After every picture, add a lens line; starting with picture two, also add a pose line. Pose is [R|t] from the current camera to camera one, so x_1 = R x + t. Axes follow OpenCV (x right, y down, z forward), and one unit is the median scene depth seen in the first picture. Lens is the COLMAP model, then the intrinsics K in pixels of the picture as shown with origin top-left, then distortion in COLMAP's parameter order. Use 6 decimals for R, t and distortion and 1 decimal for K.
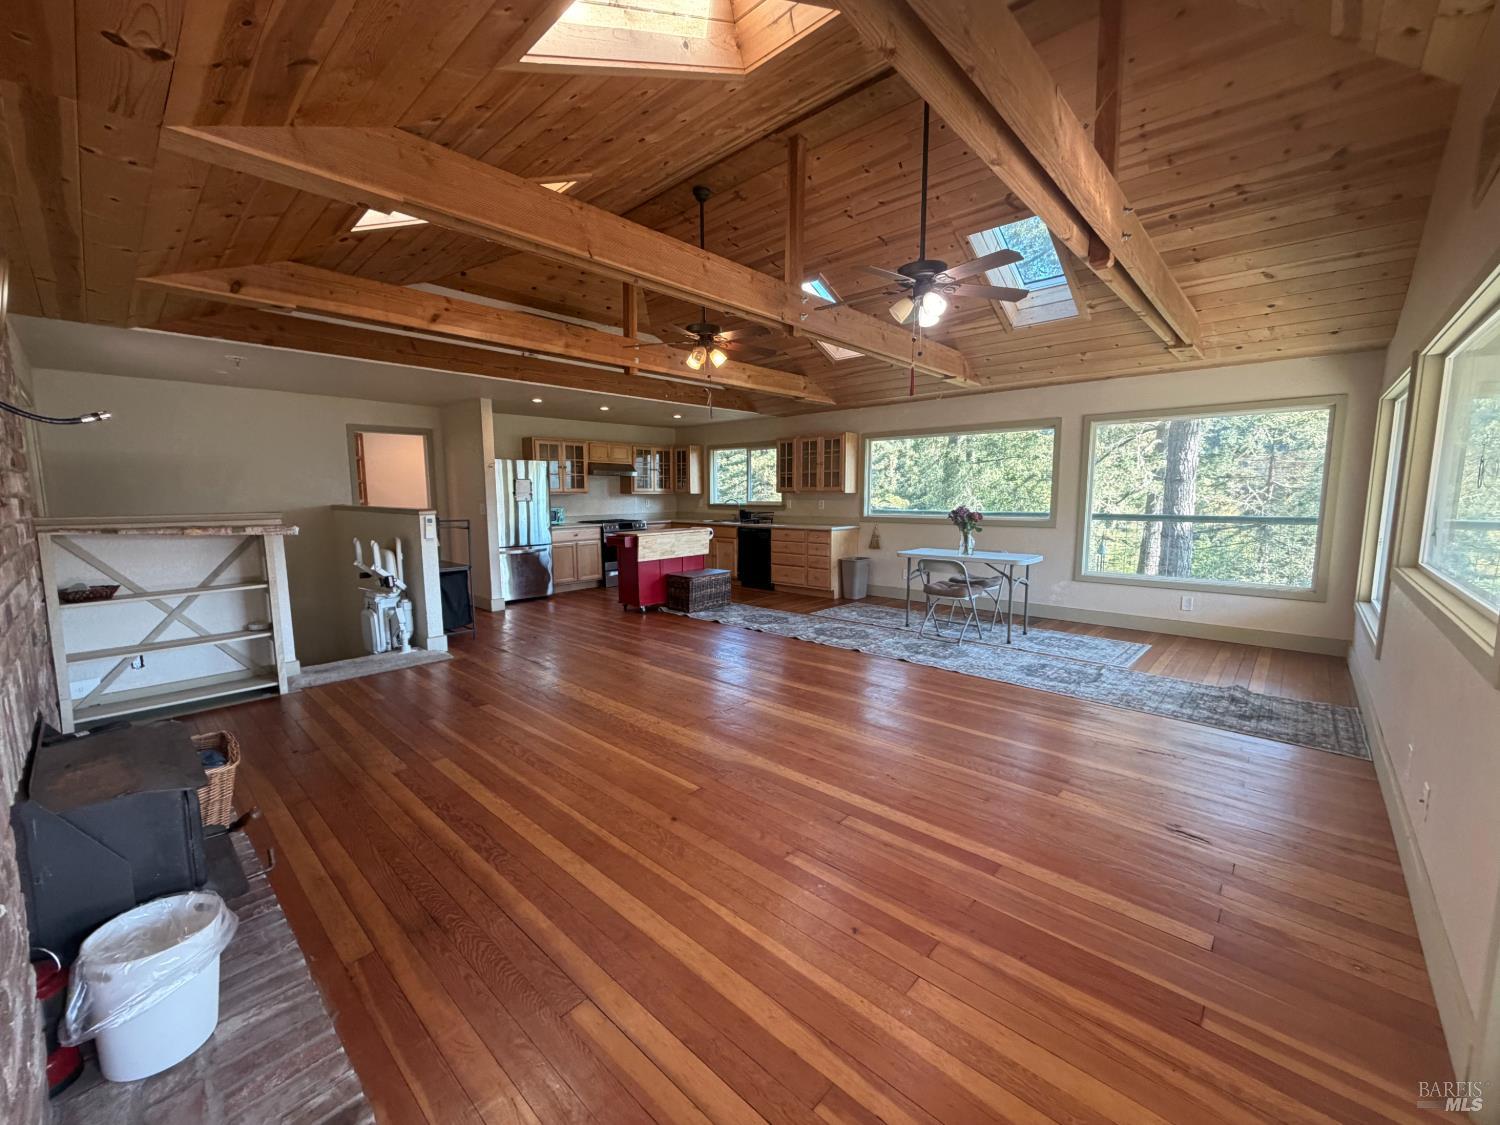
lens RADIAL K [[597.8, 0, 741.5], [0, 597.8, 563.2], [0, 0, 1]] dist [0.001189, 0.000013]
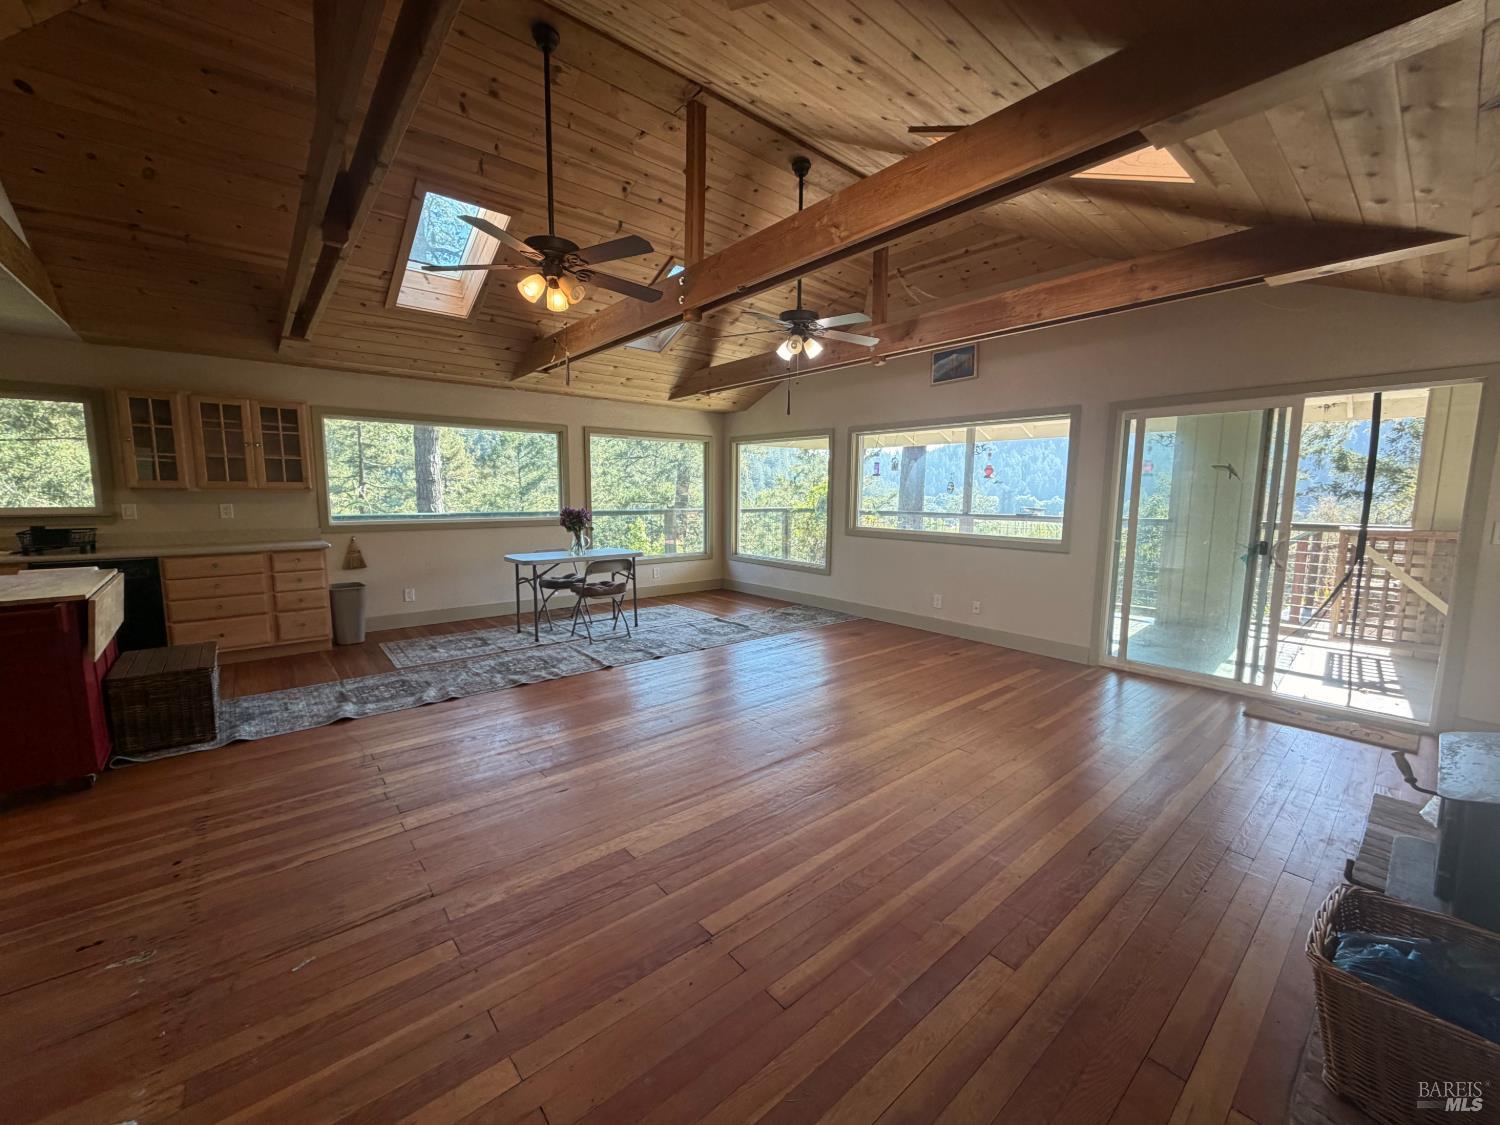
lens RADIAL K [[597.8, 0, 746.9], [0, 597.8, 562.5], [0, 0, 1]] dist [0.001189, 0.000013]
pose [[0.116120, -0.113163, 0.986768, -0.397896], [0.109873, 0.988854, 0.100472, -0.047847], [-0.987139, 0.096753, 0.127259, 0.397127]]
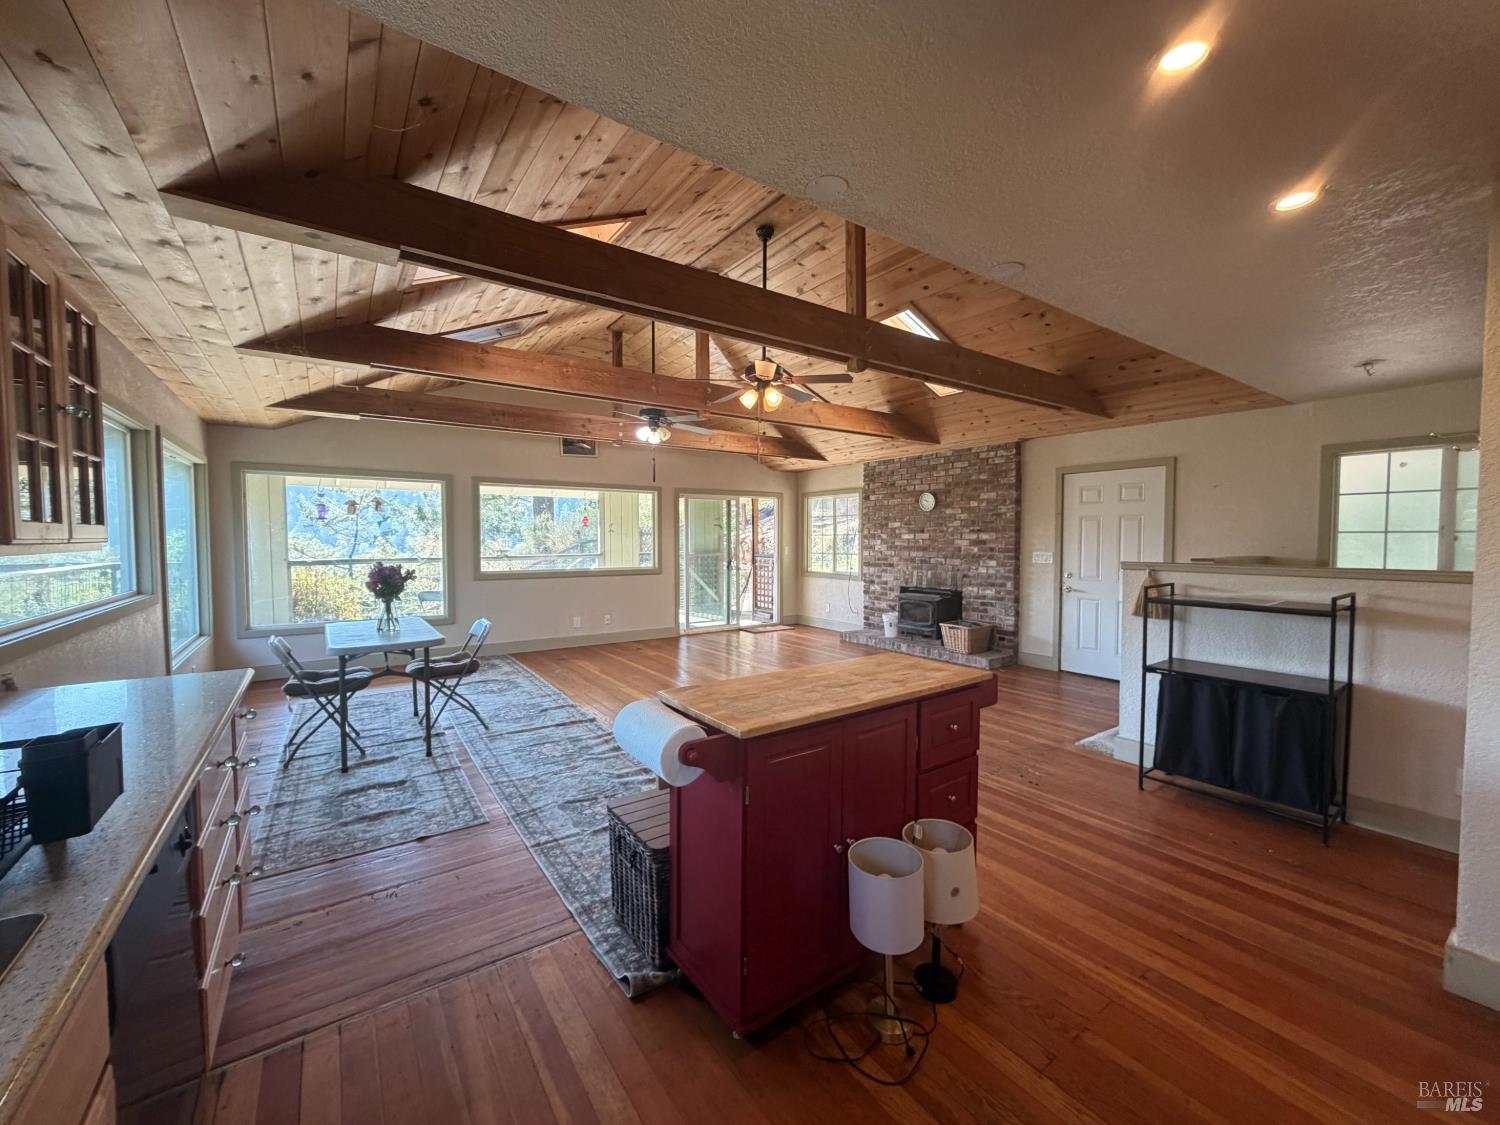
lens RADIAL K [[597.8, 0, 748.6], [0, 597.8, 561.5], [0, 0, 1]] dist [0.001189, 0.000013]
pose [[-0.978507, -0.004813, 0.206156, -0.127039], [0.027739, 0.987570, 0.154714, -0.129248], [-0.204338, 0.157107, -0.966211, 1.064758]]
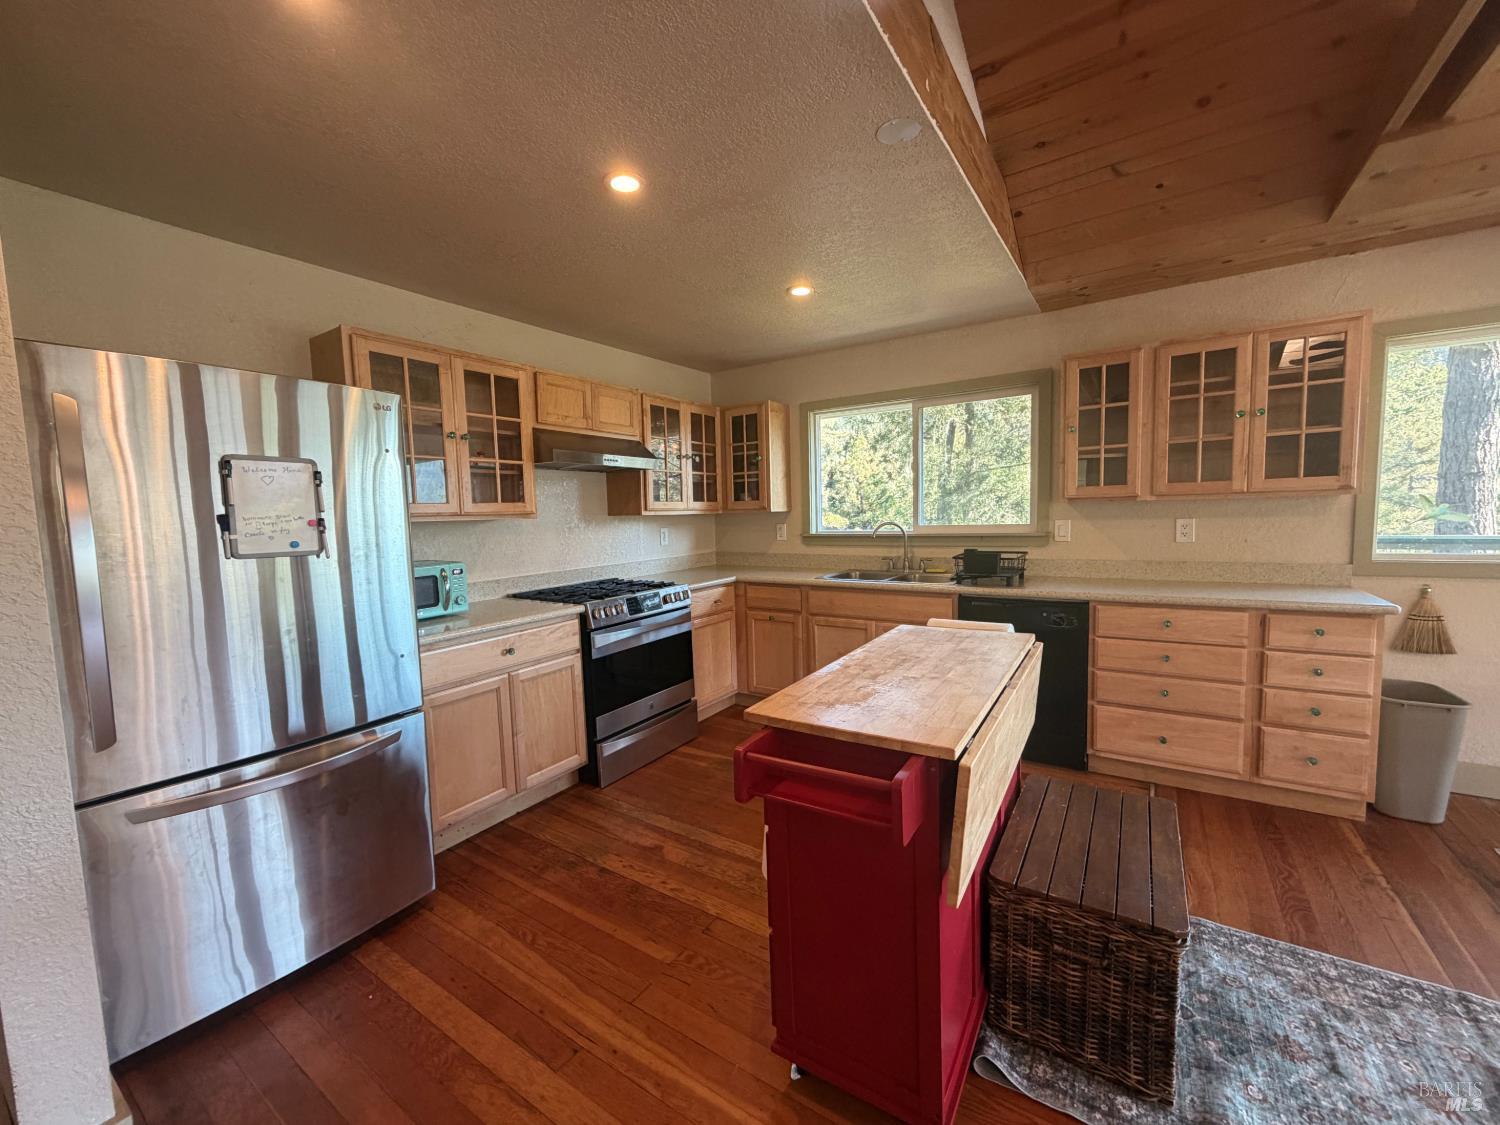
lens RADIAL K [[597.8, 0, 745.7], [0, 597.8, 563.0], [0, 0, 1]] dist [0.001189, 0.000013]
pose [[0.985847, -0.038954, 0.163058, -0.198590], [0.044778, 0.998478, -0.032198, -0.075278], [-0.161555, 0.039044, 0.986091, 0.653752]]
